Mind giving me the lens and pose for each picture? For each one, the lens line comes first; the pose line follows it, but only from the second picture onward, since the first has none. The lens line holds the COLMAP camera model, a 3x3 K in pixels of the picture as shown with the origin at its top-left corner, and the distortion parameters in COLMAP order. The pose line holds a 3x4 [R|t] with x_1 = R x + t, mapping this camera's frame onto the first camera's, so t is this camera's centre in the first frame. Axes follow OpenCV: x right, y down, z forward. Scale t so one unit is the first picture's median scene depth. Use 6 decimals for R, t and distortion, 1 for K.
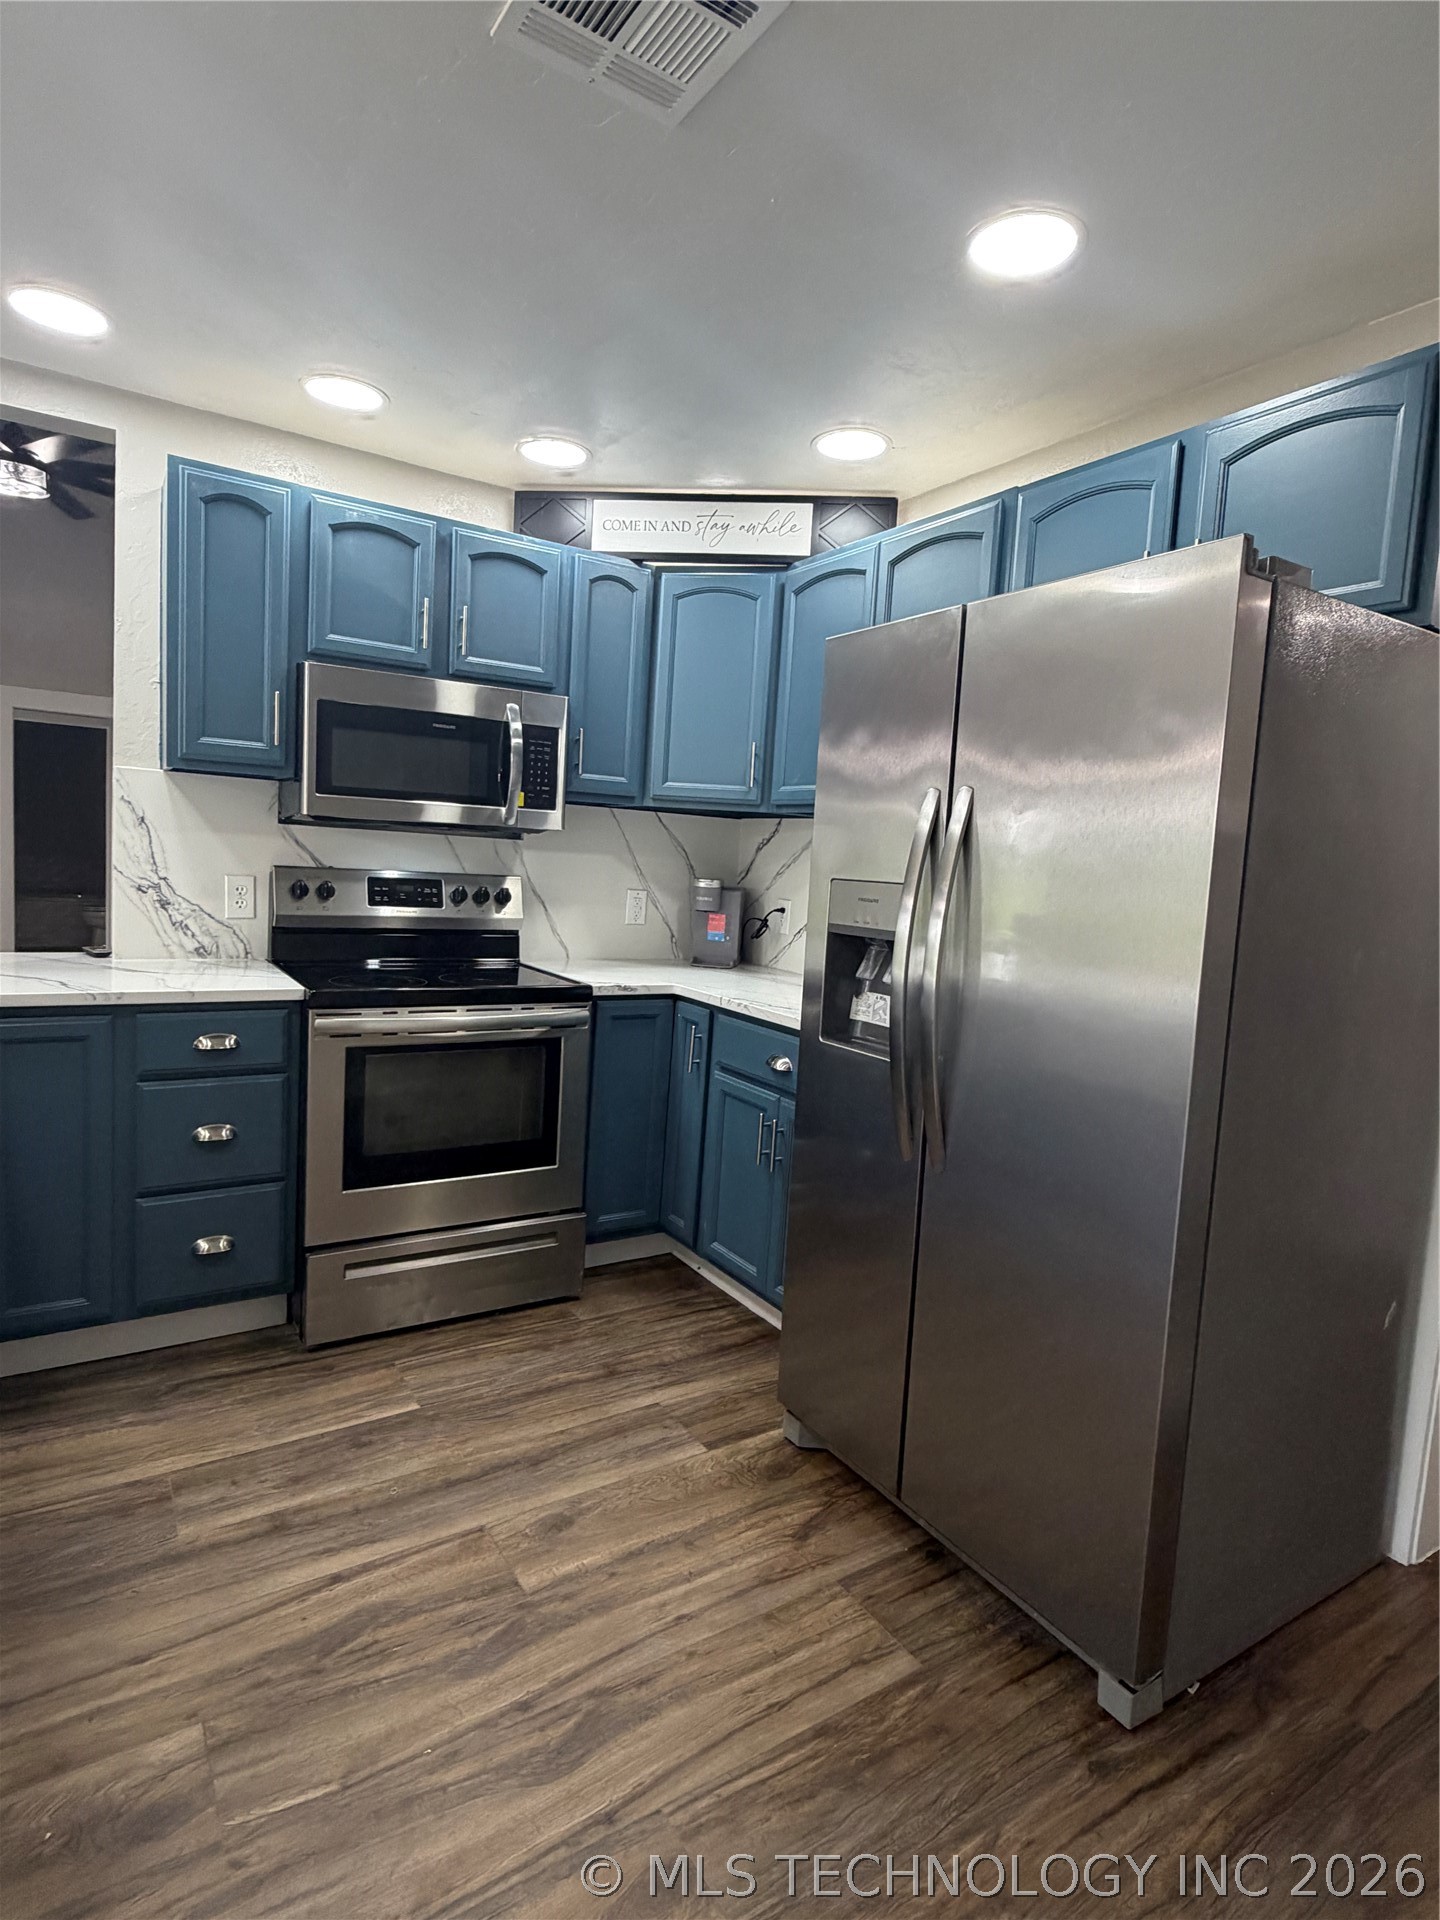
lens RADIAL K [[1003.3, 0, 712.1], [0, 1003.3, 955.6], [0, 0, 1]] dist [0.000453, 0.000663]
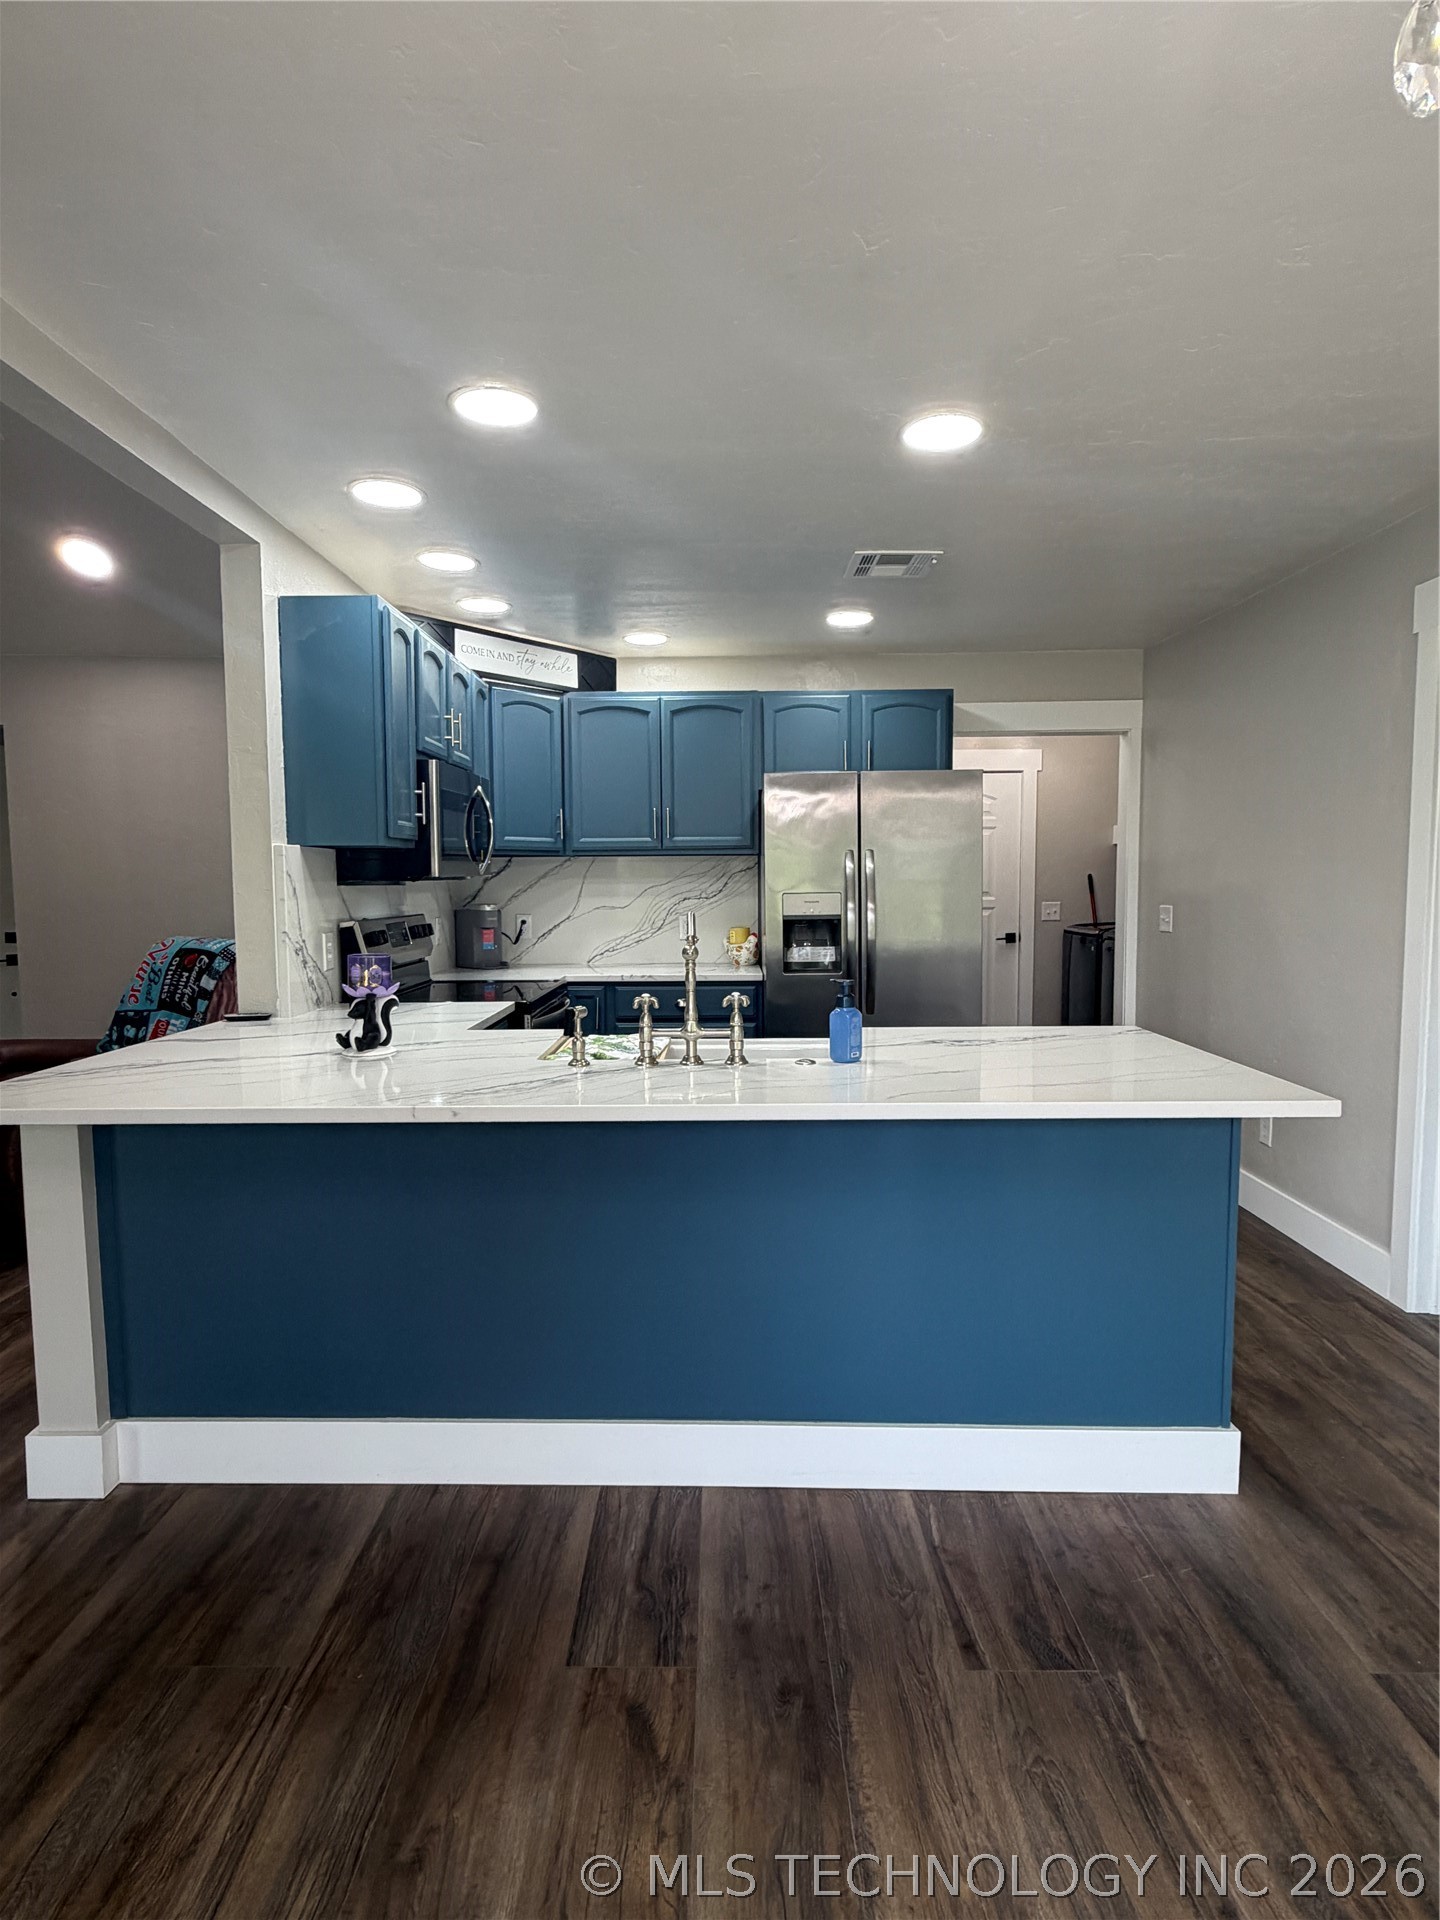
lens RADIAL K [[1003.3, 0, 712.1], [0, 1003.3, 955.6], [0, 0, 1]] dist [0.000453, 0.000663]
pose [[0.536810, -0.121428, 0.834919, -1.230823], [0.116746, 0.990760, 0.069032, -0.081778], [-0.835587, 0.060417, 0.546026, 0.006488]]
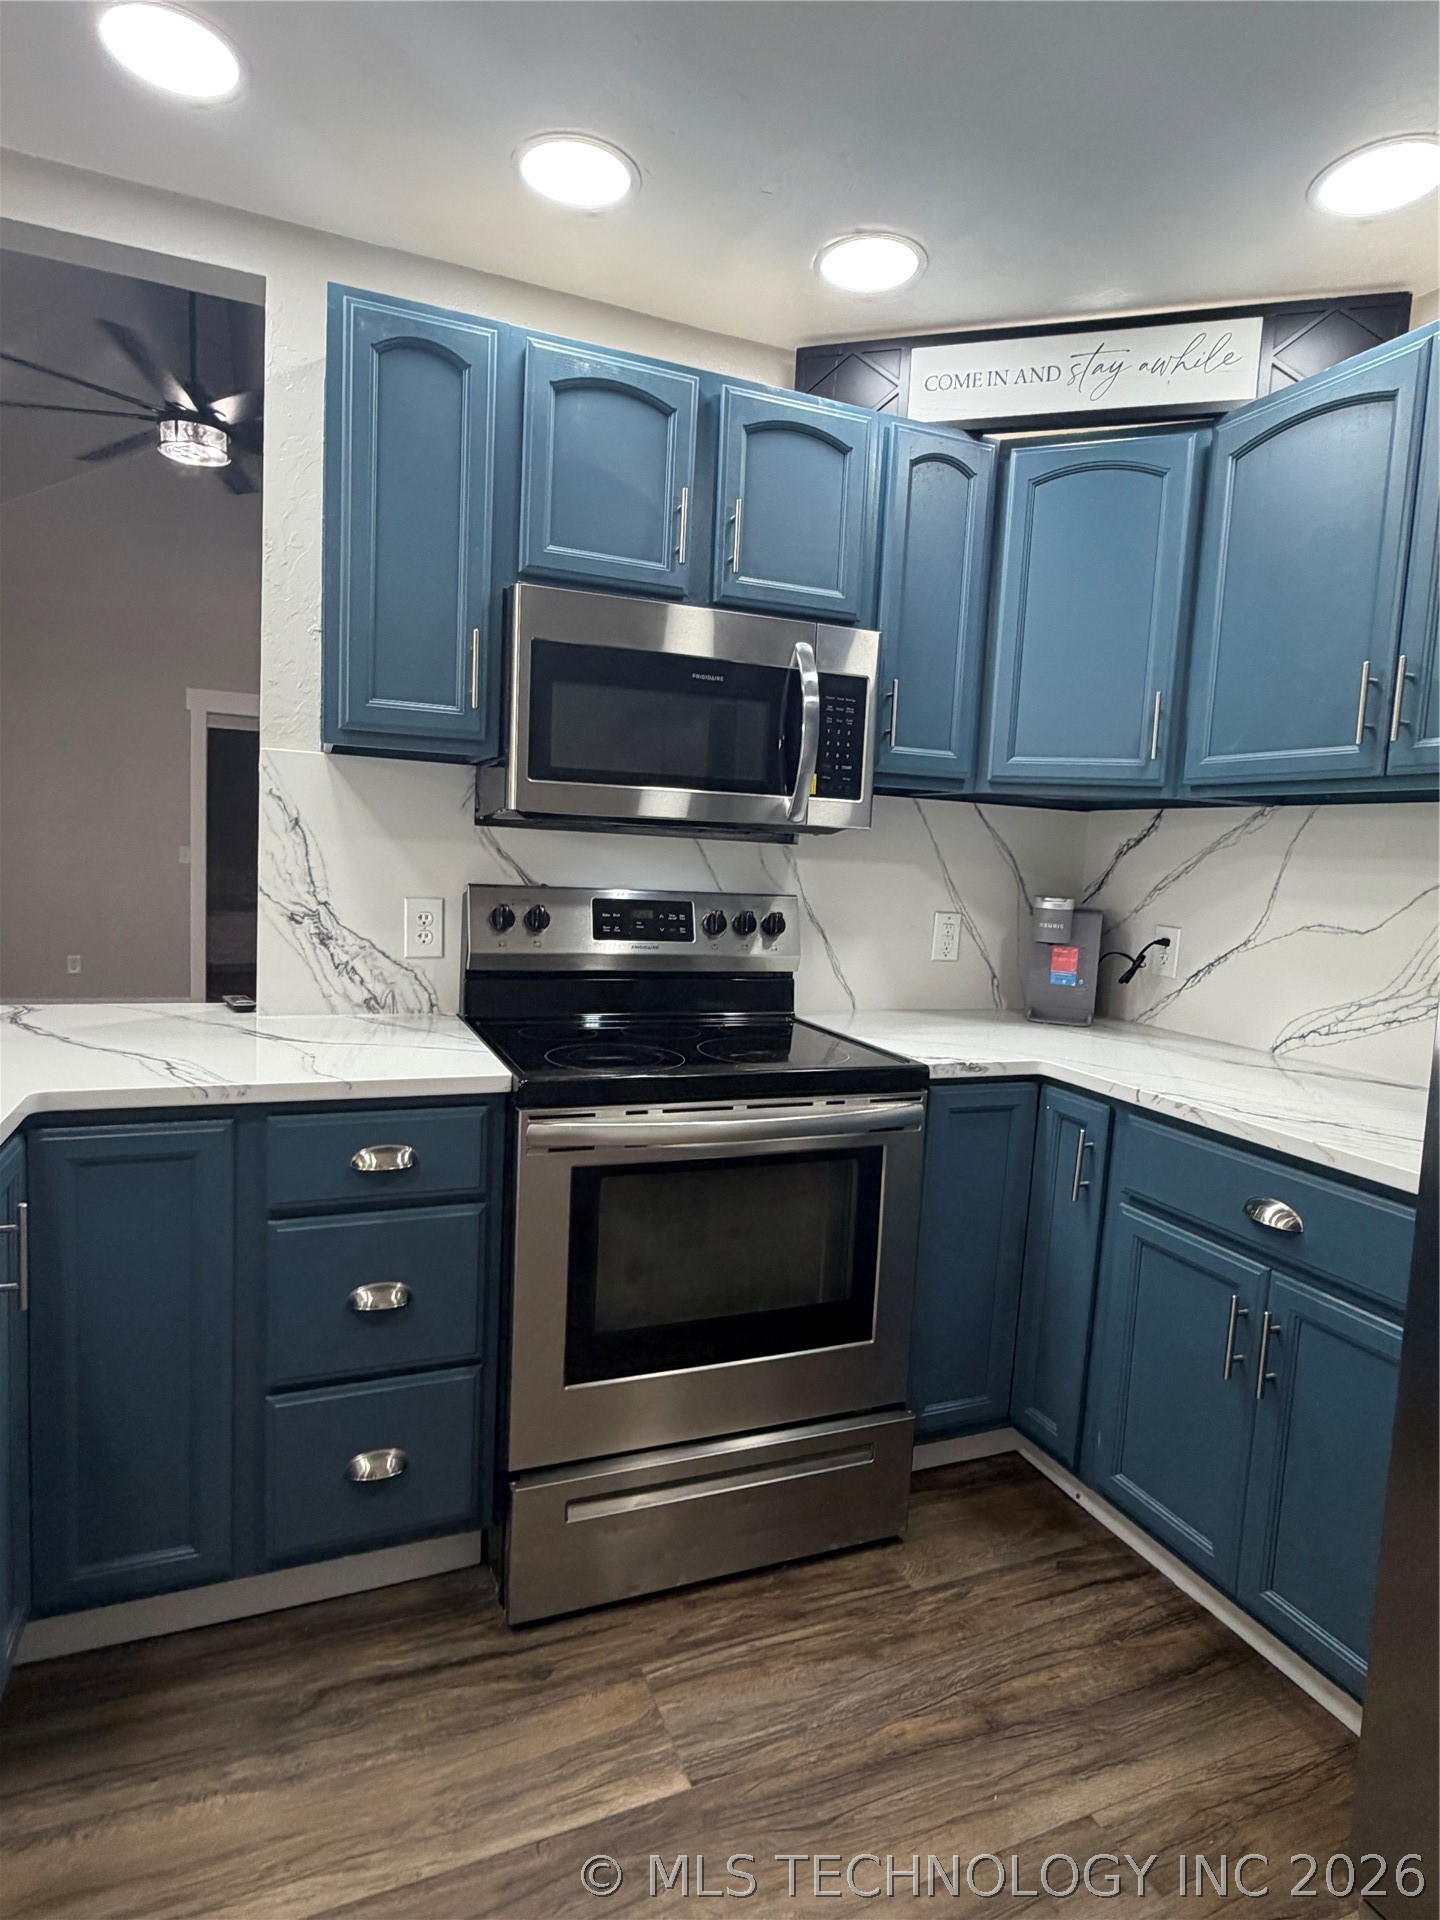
lens RADIAL K [[1048.1, 0, 720.0], [0, 1048.1, 960.0], [0, 0, 1]] dist [-0.000026, 0.000214]
pose [[0.984965, 0.006701, -0.172626, -0.134423], [-0.007878, 0.999950, -0.006132, -0.033138], [0.172577, 0.007400, 0.984968, 0.303365]]
